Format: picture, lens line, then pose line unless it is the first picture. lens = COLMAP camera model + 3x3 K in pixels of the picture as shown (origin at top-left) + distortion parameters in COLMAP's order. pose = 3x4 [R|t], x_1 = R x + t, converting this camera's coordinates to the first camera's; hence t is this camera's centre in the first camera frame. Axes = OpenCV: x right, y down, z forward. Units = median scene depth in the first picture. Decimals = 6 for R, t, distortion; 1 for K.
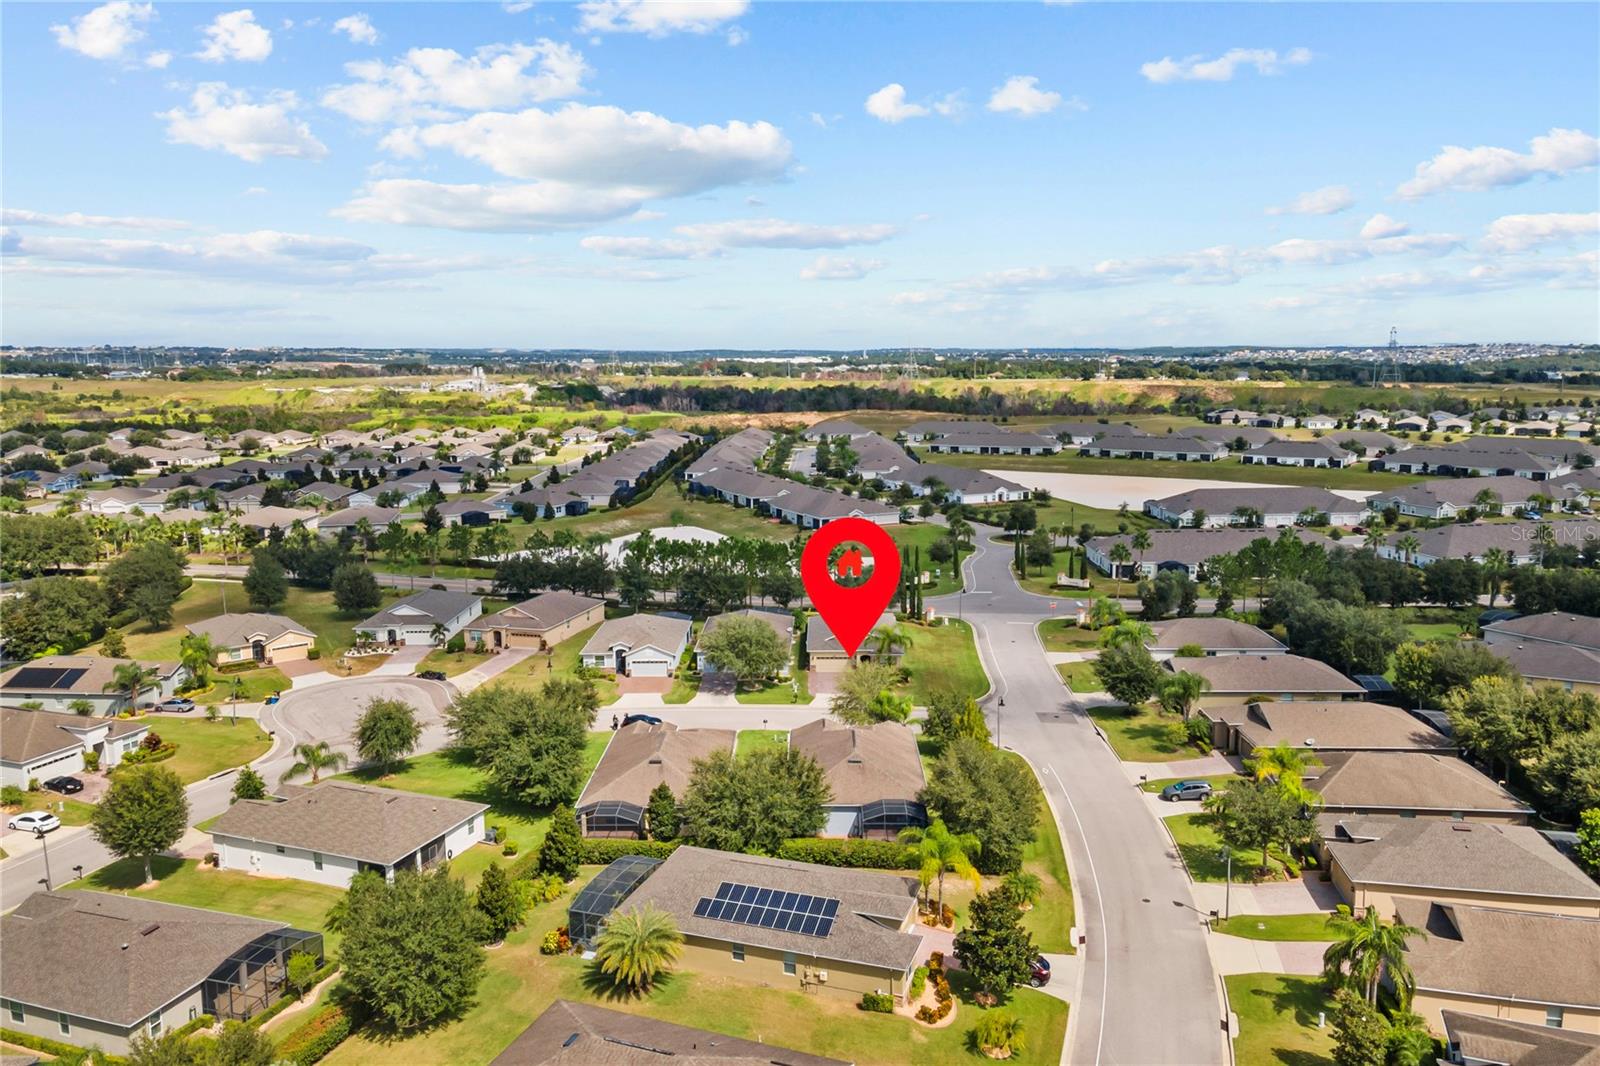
lens RADIAL K [[1113.4, 0, 800.0], [0, 1113.4, 533.0], [0, 0, 1]] dist [0.035412, 0.002903]
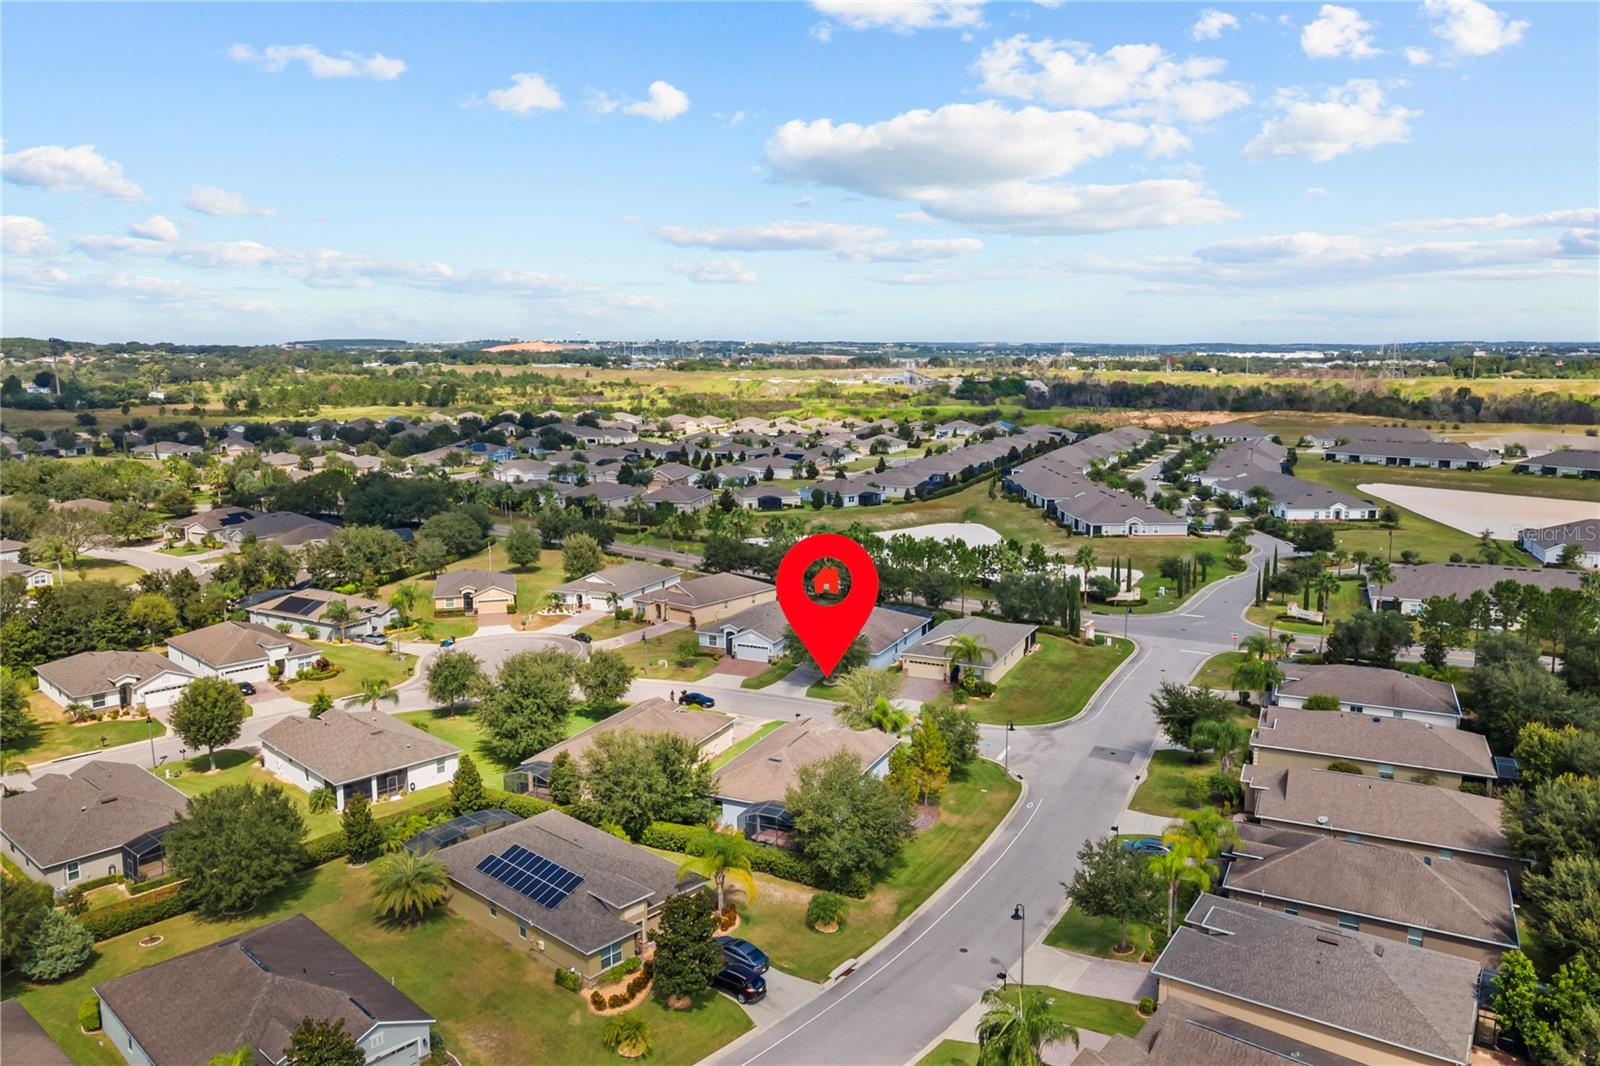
lens RADIAL K [[1113.4, 0, 800.0], [0, 1113.4, 533.0], [0, 0, 1]] dist [0.035412, 0.002903]
pose [[0.922554, 0.069848, -0.379495, 0.266011], [-0.067850, 0.997521, 0.018656, -0.011354], [0.379857, 0.008538, 0.925006, 0.049872]]
